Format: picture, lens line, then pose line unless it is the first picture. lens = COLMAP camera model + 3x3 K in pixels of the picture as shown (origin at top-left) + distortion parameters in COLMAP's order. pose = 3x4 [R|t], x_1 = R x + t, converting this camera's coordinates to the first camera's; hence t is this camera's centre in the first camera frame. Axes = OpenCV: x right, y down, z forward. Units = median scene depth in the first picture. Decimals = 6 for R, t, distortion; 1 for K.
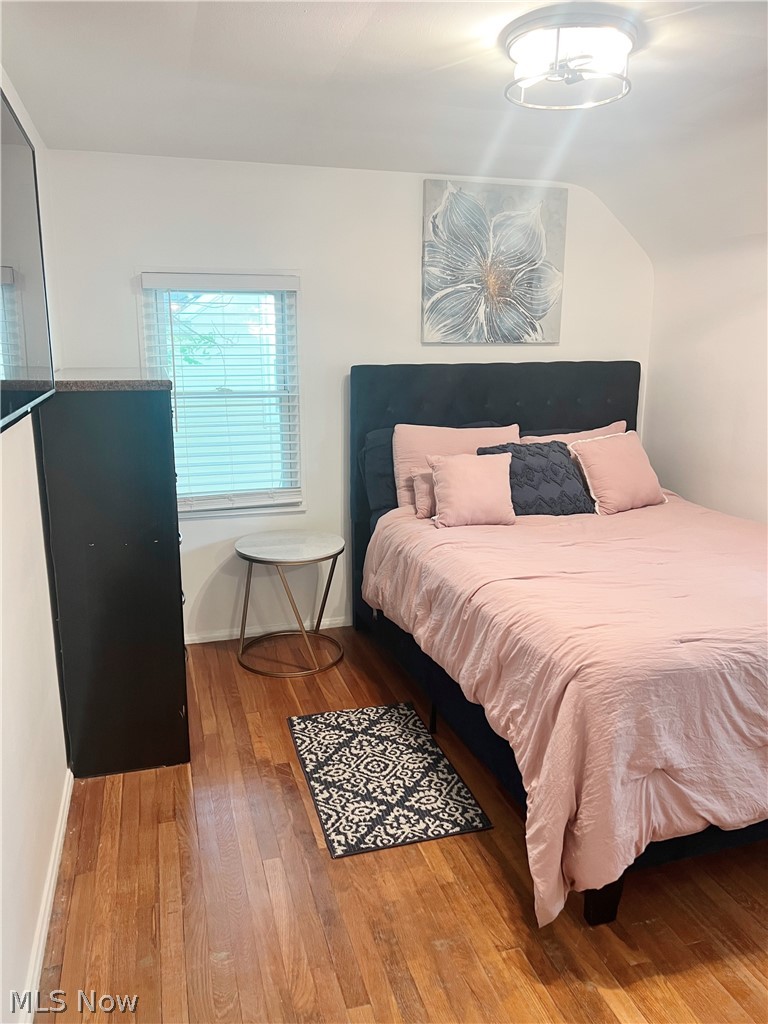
lens RADIAL K [[769.2, 0, 384.2], [0, 769.2, 519.0], [0, 0, 1]] dist [0.077935, -0.108867]
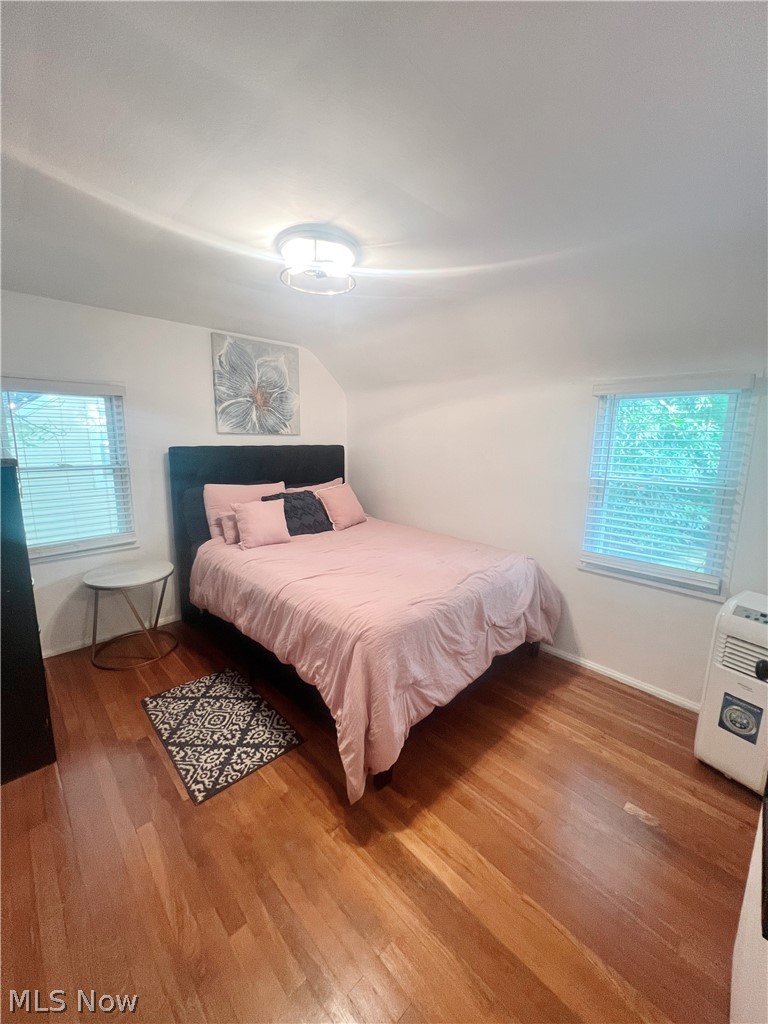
lens RADIAL K [[411.0, 0, 388.4], [0, 411.0, 509.9], [0, 0, 1]] dist [0.000389, 0.000453]
pose [[0.888846, -0.070664, 0.452725, -0.046577], [0.091676, 0.995485, -0.024607, -0.025262], [-0.448942, 0.063376, 0.891311, 0.144597]]
